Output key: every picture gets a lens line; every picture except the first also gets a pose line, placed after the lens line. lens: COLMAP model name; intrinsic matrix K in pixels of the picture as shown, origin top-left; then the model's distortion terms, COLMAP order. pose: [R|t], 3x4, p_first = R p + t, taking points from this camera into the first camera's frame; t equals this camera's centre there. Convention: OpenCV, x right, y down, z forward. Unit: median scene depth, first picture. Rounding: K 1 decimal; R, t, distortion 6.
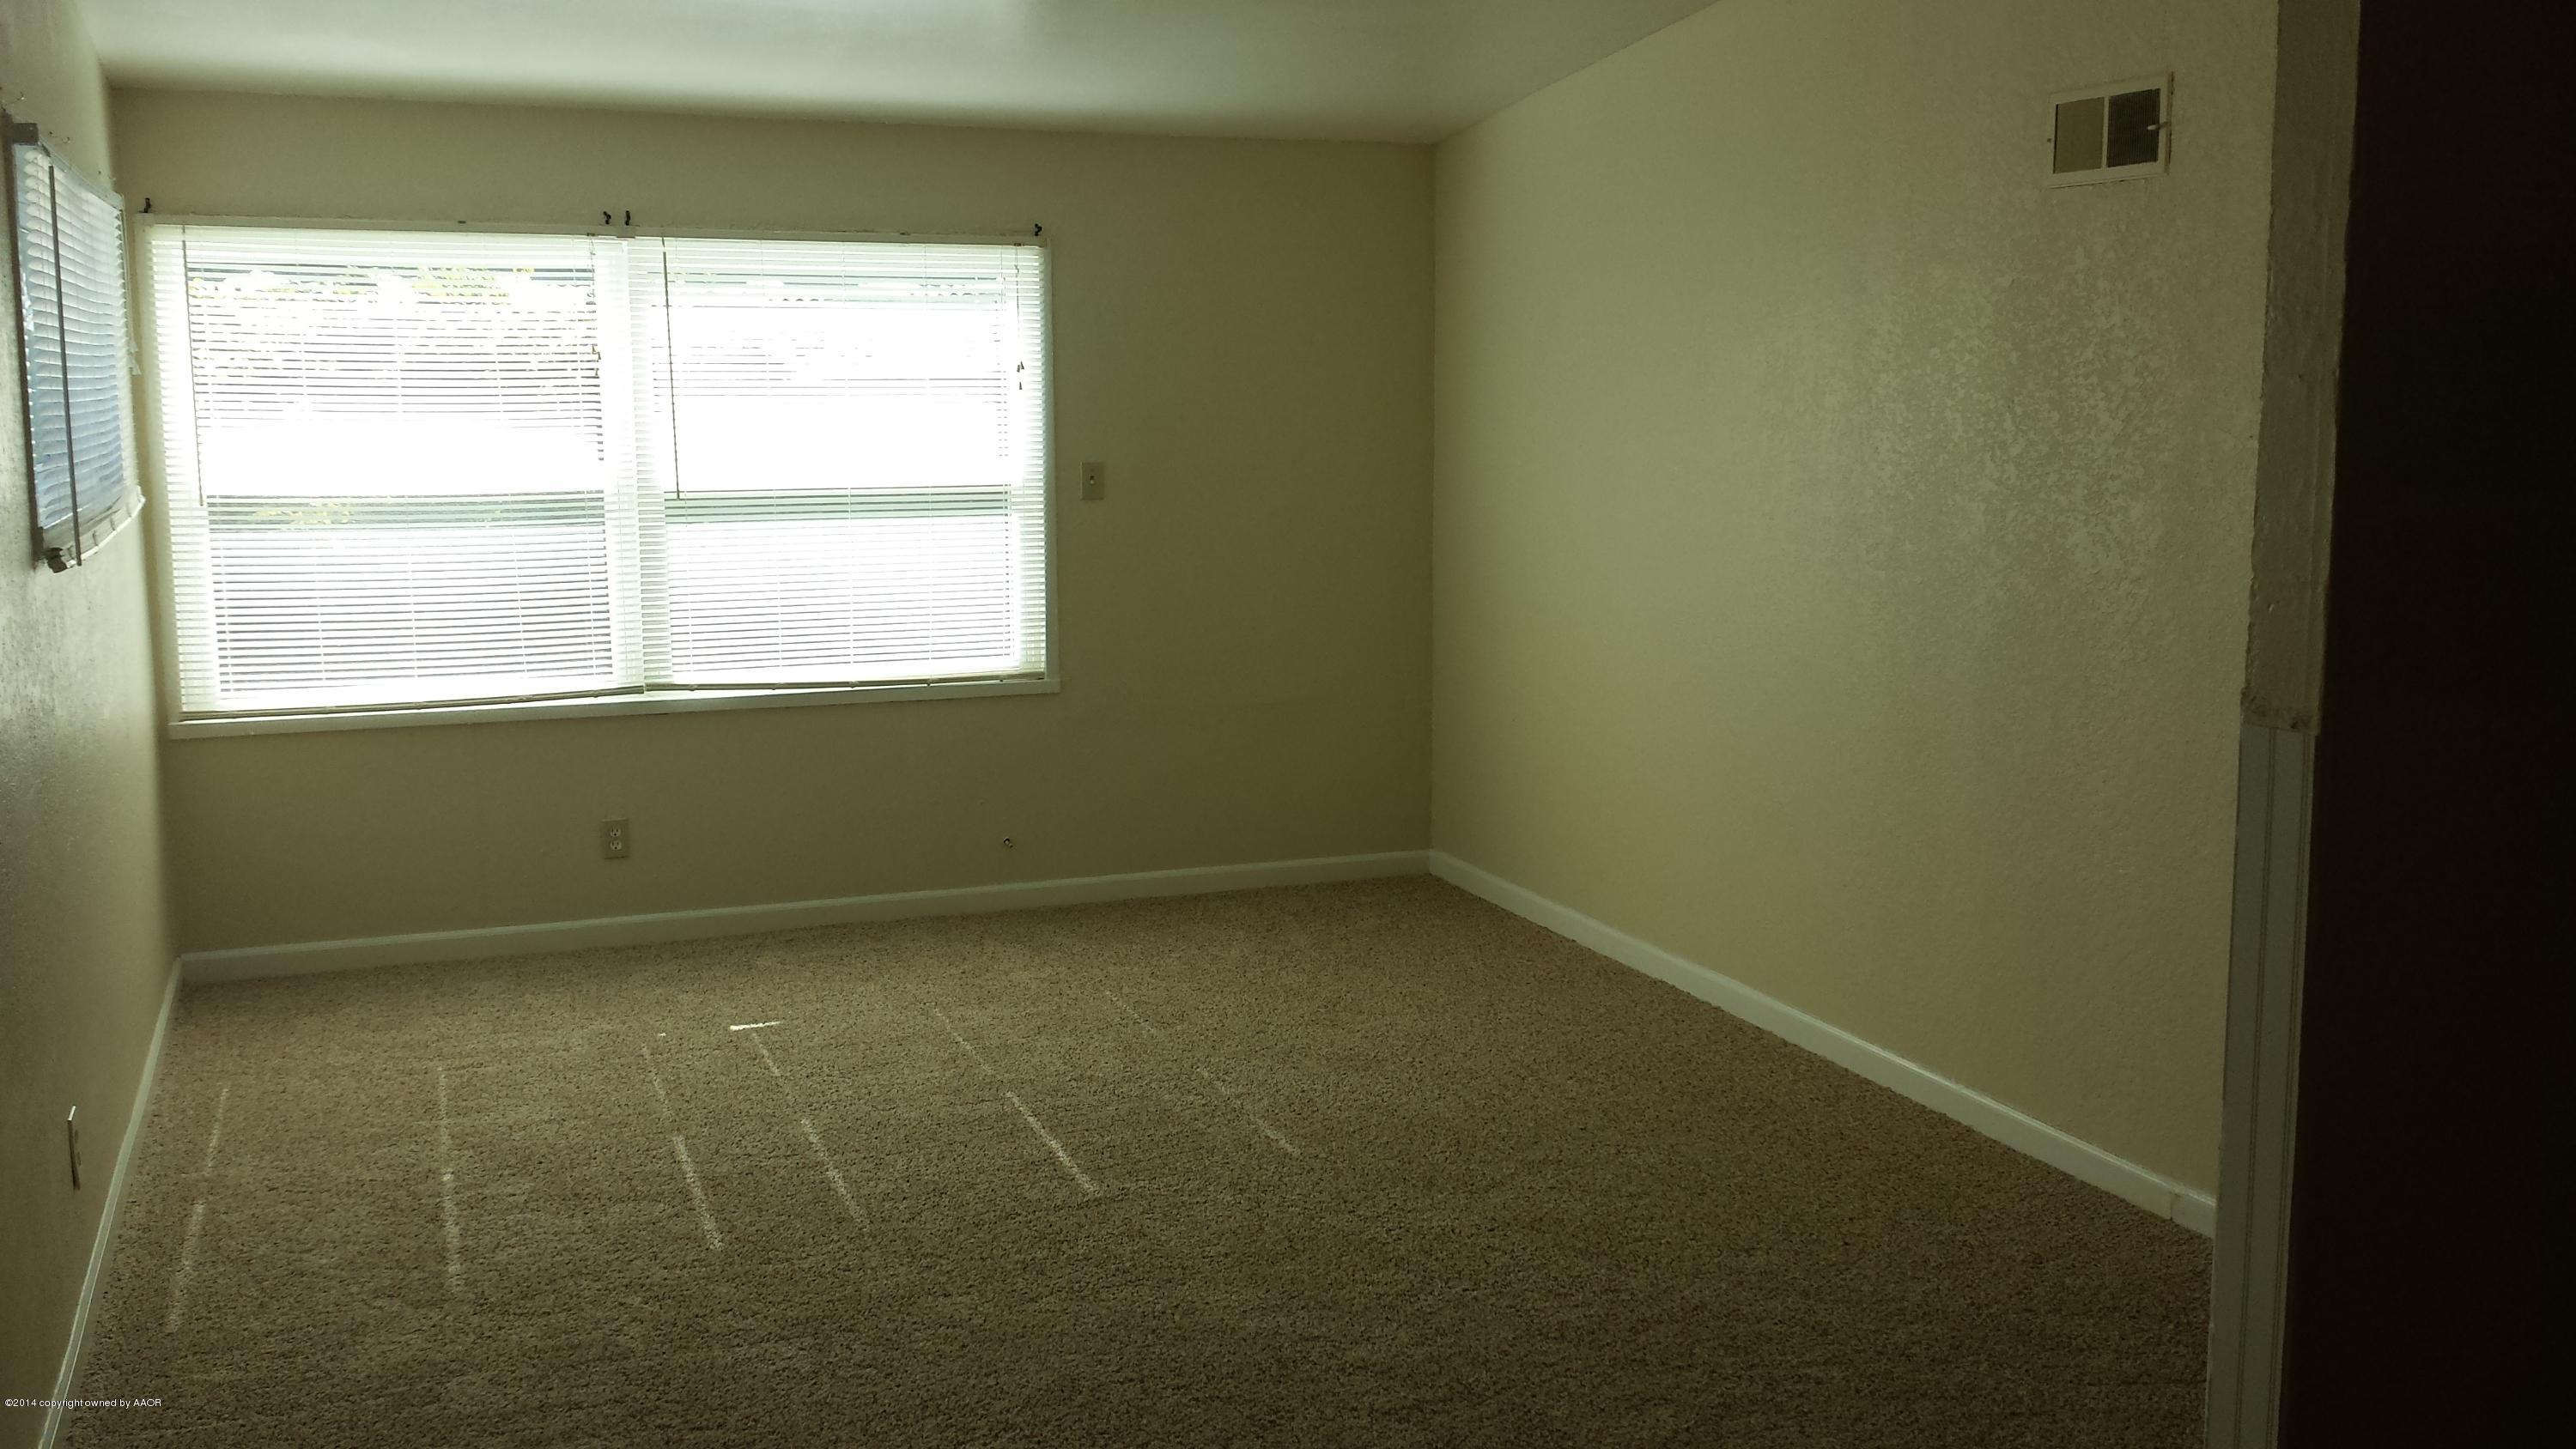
lens RADIAL K [[2423.8, 0, 1315.1], [0, 2423.8, 705.1], [0, 0, 1]] dist [0.154954, -0.340202]
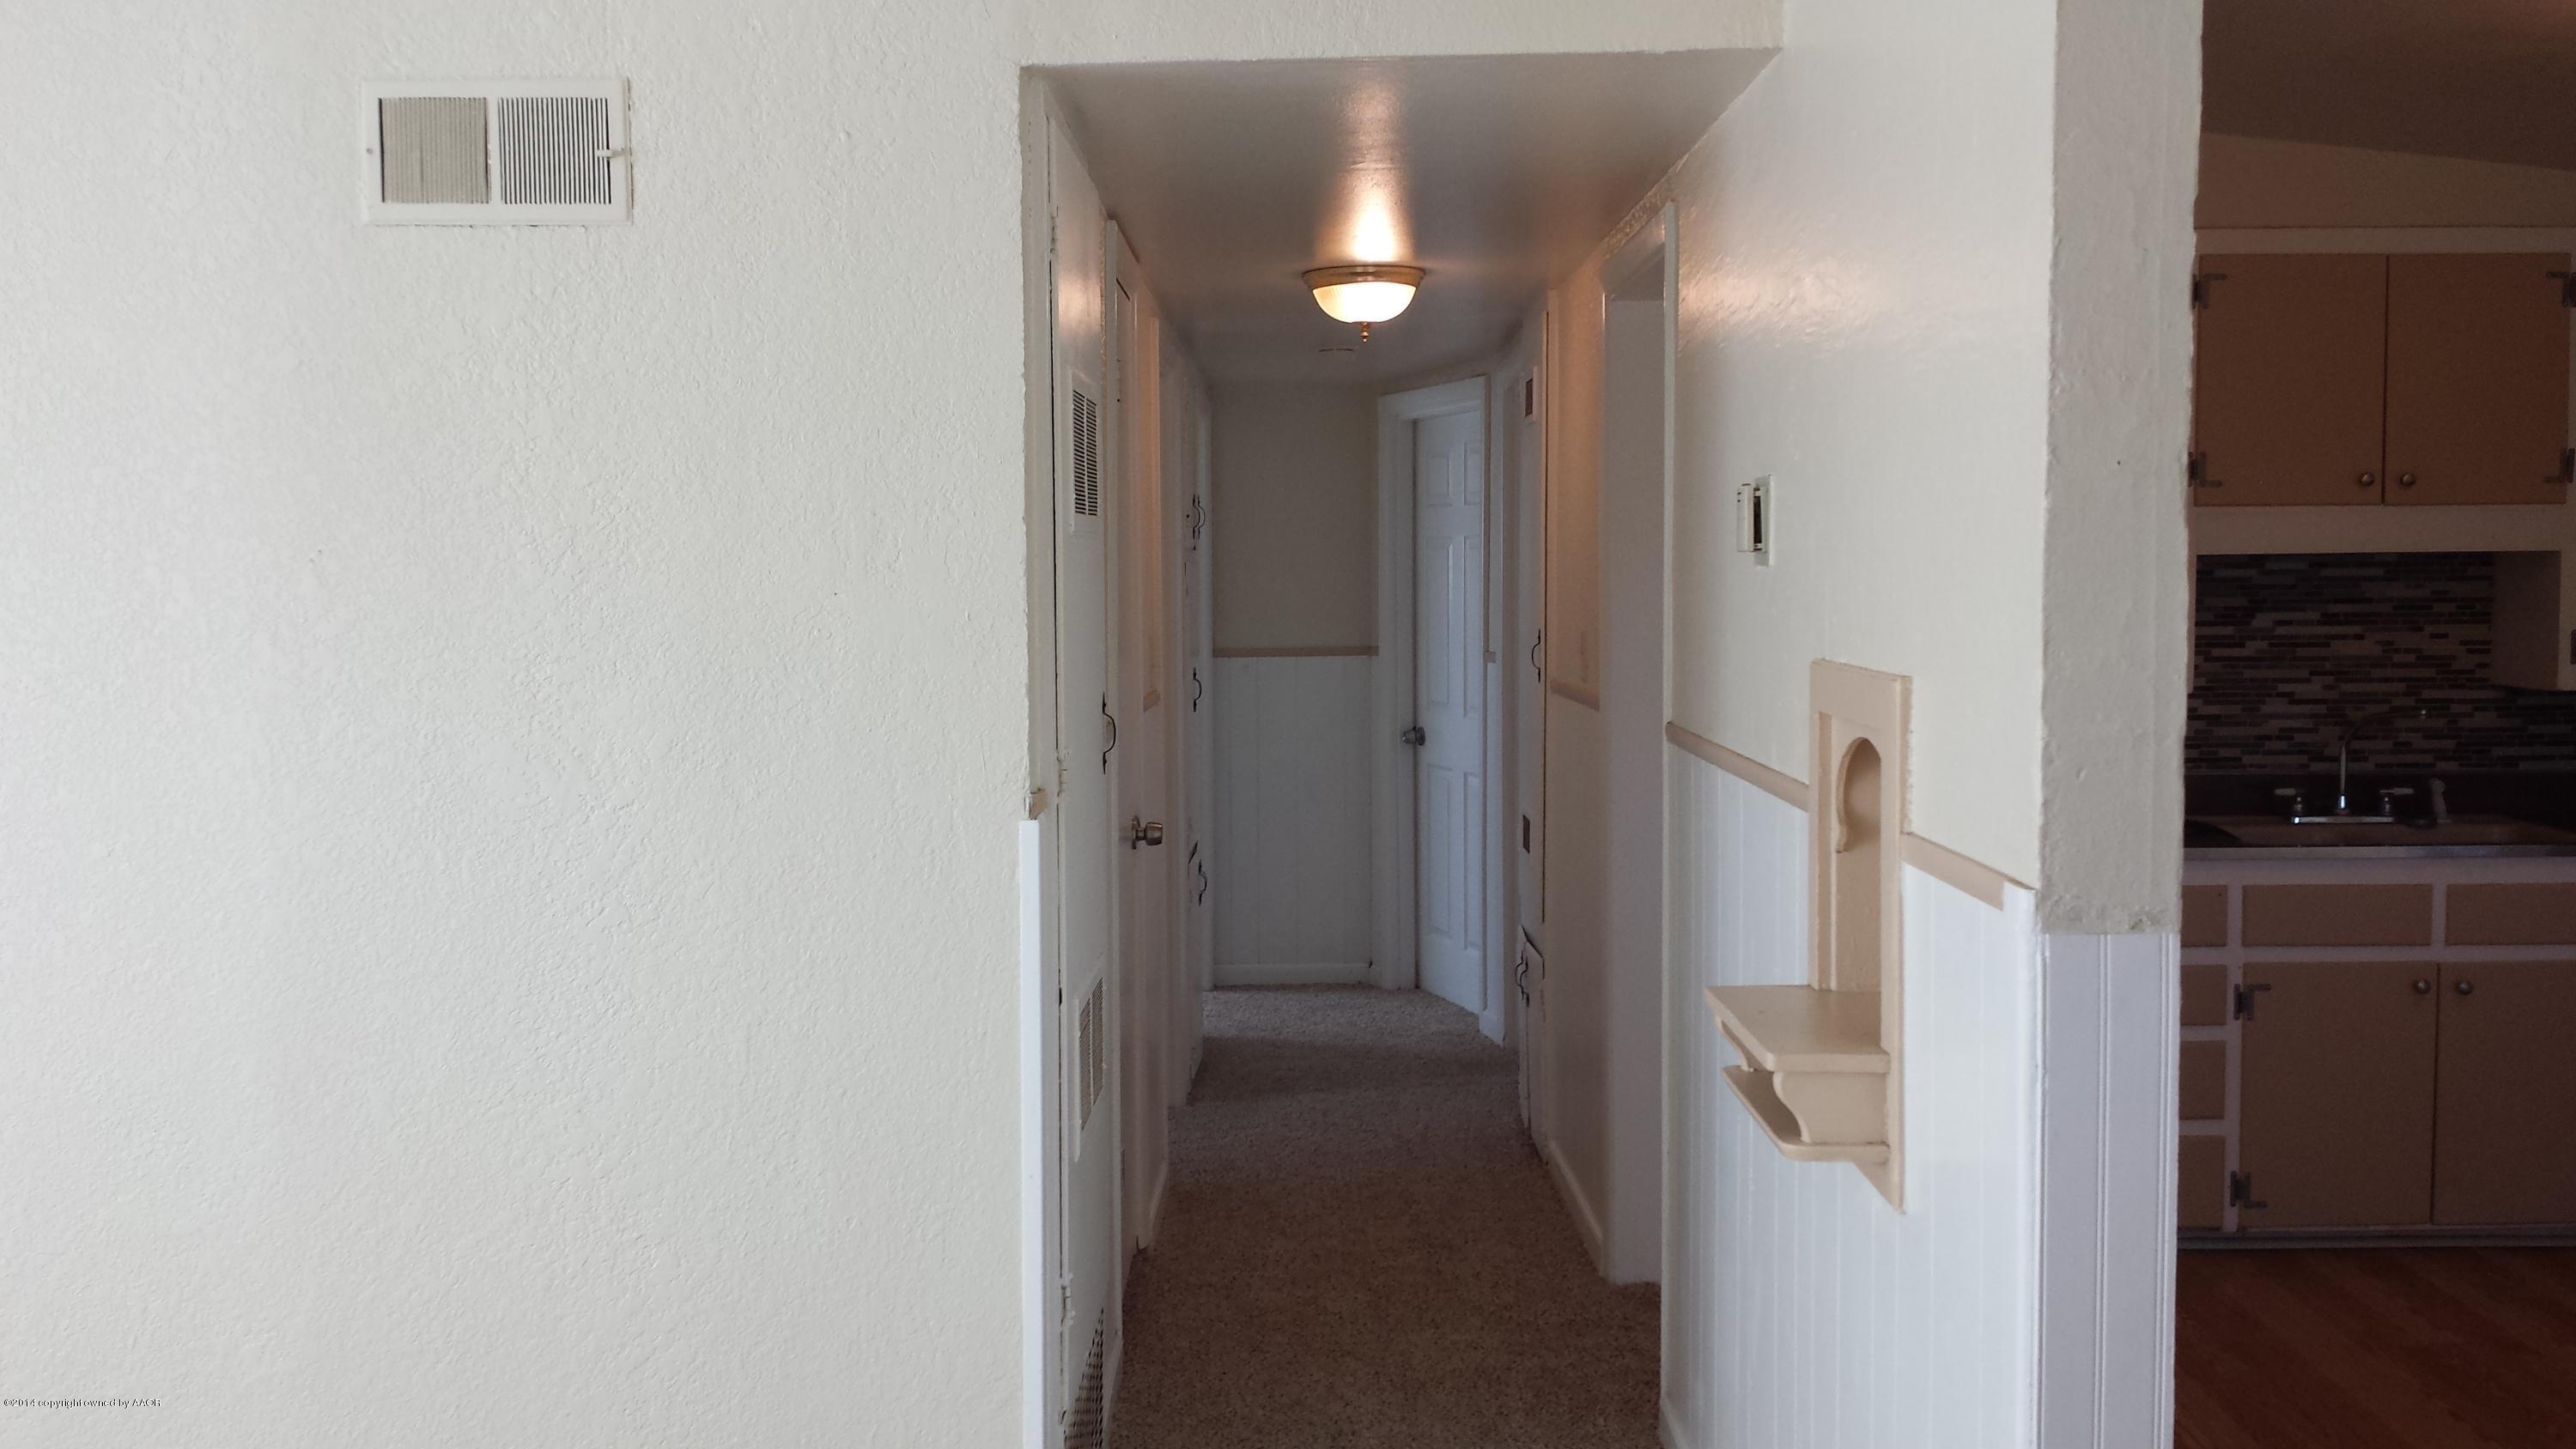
lens RADIAL K [[2423.8, 0, 1315.1], [0, 2423.8, 705.1], [0, 0, 1]] dist [0.154954, -0.340202]
pose [[0.358012, -0.055267, 0.932080, -0.205727], [0.133514, 0.991019, 0.007479, -0.051648], [-0.924122, 0.121768, 0.362175, 0.504790]]
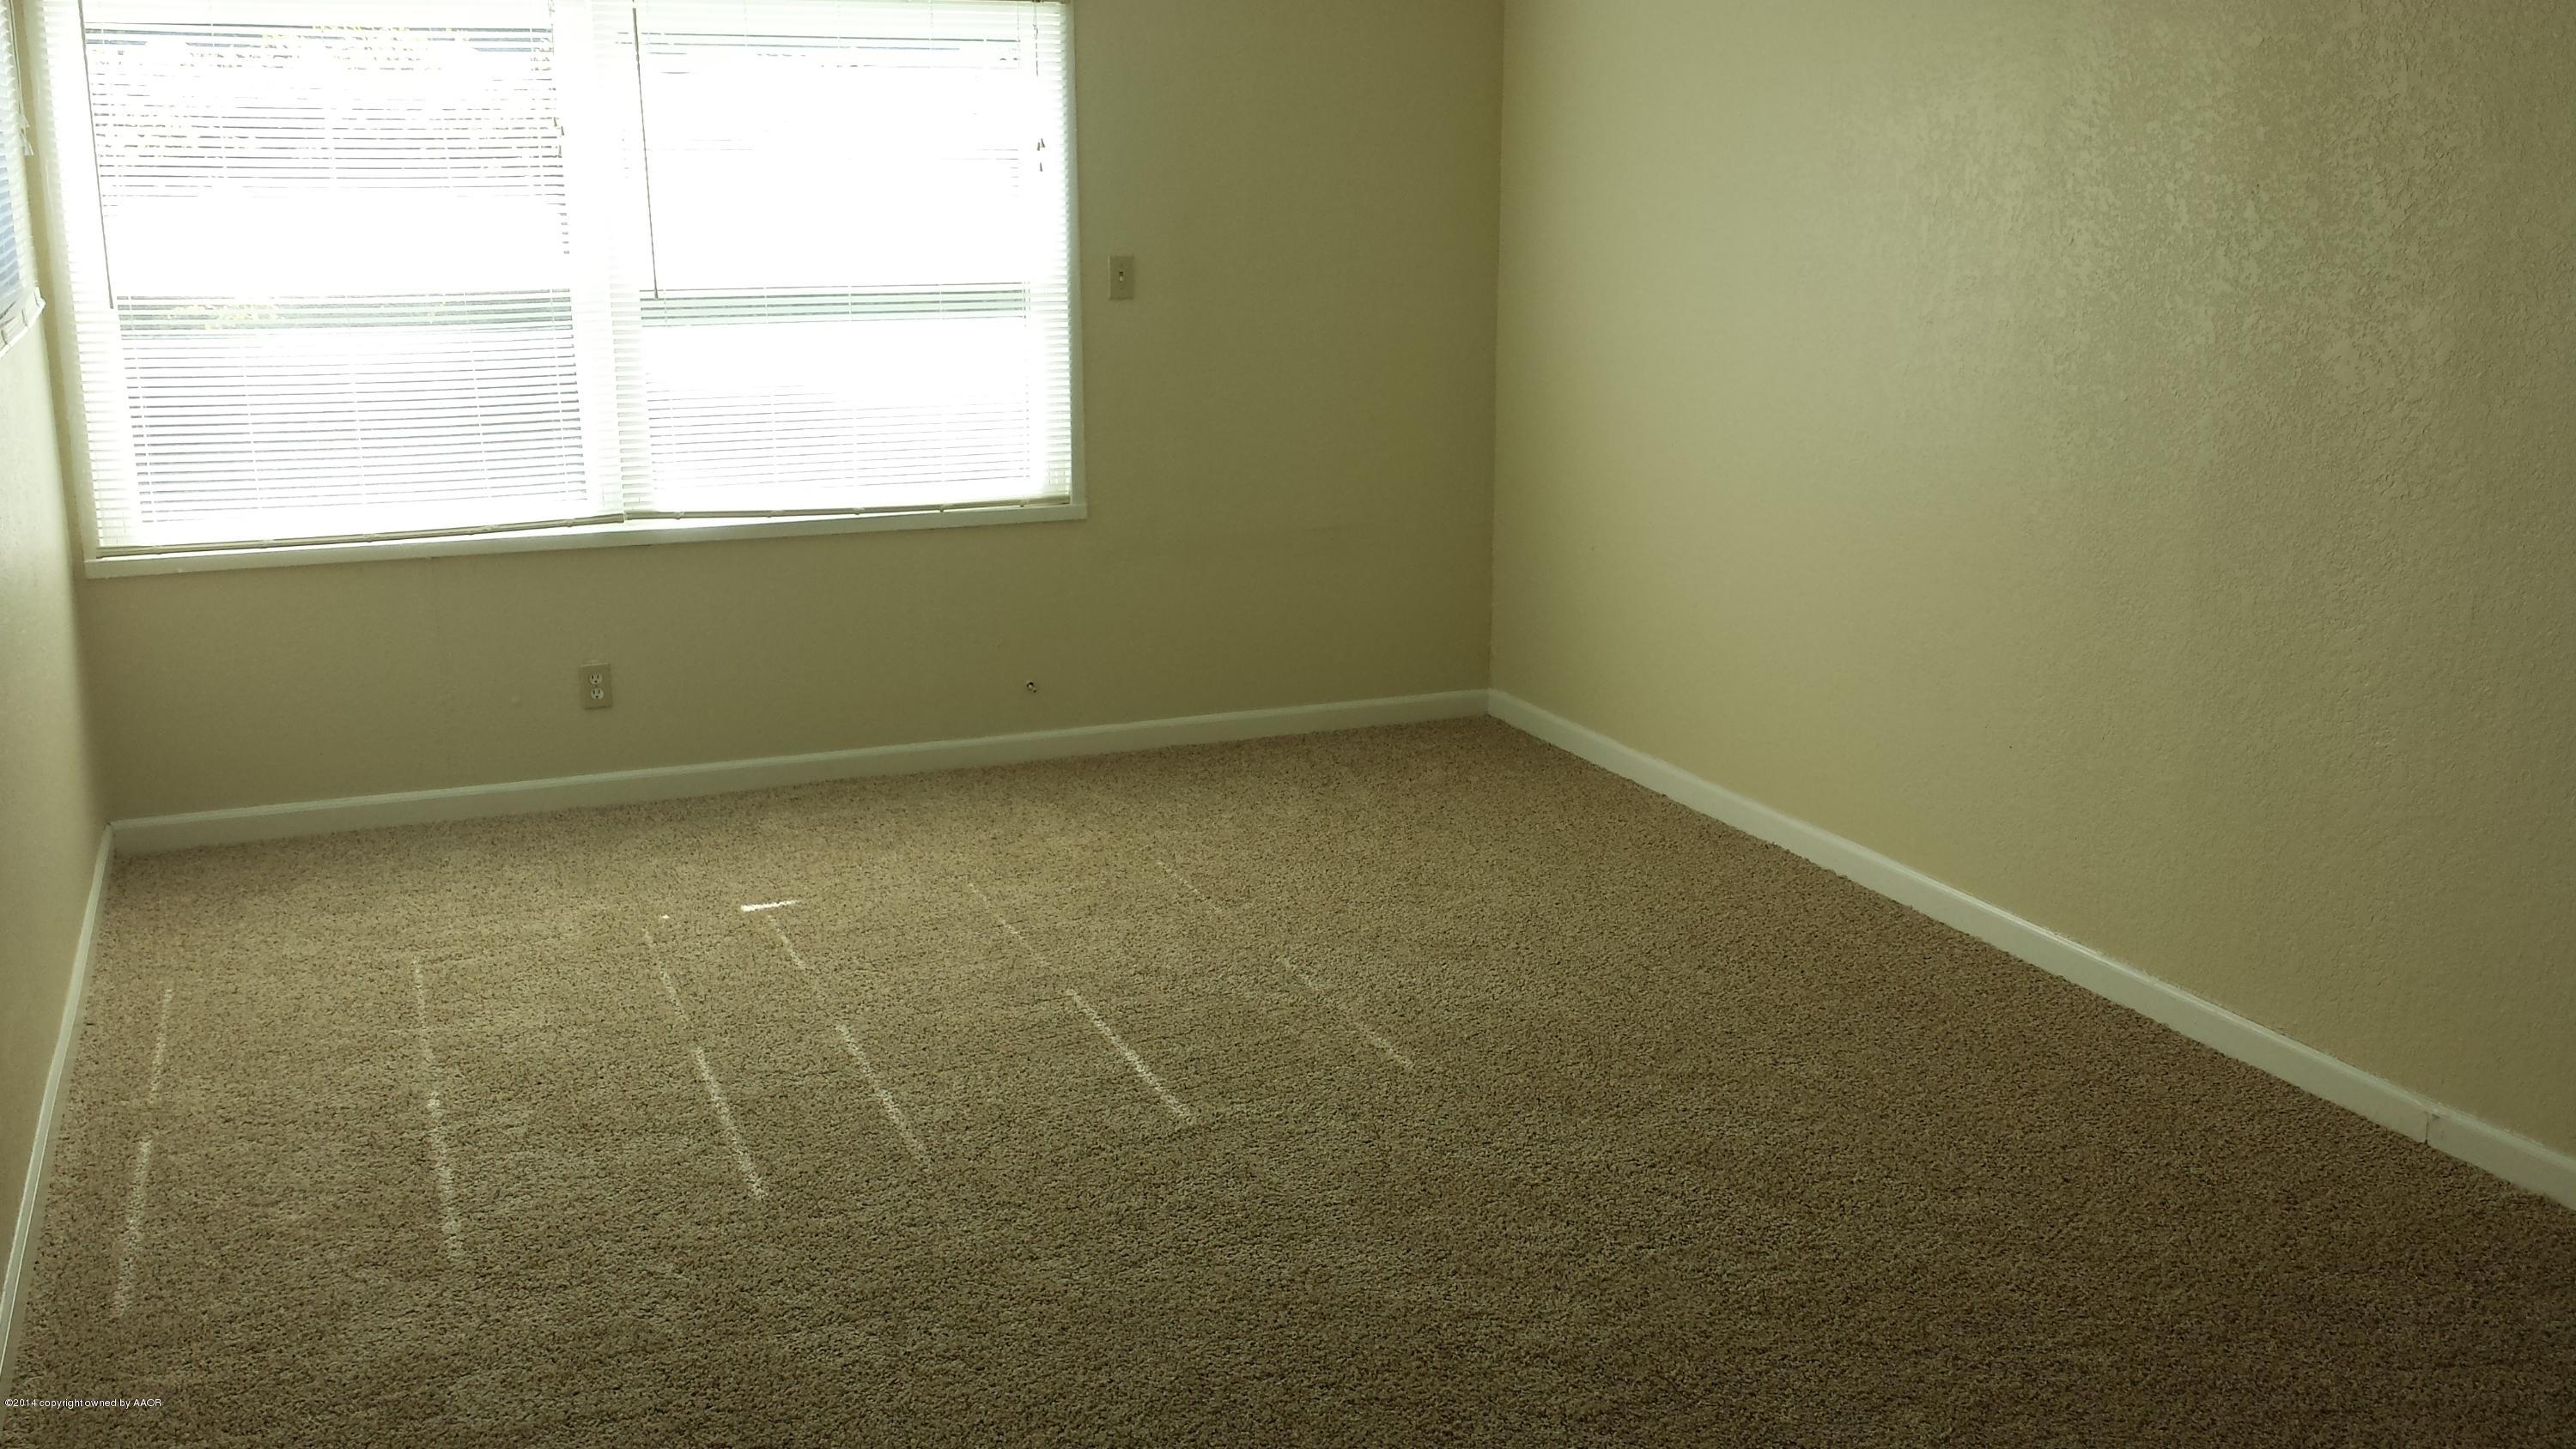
lens RADIAL K [[2428.9, 0, 1297.7], [0, 2428.9, 725.7], [0, 0, 1]] dist [0.148445, -0.352052]
pose [[0.999853, -0.002858, 0.016928, -0.057189], [0.001255, 0.995573, 0.093985, -0.017819], [-0.017122, -0.093950, 0.995430, 0.134415]]
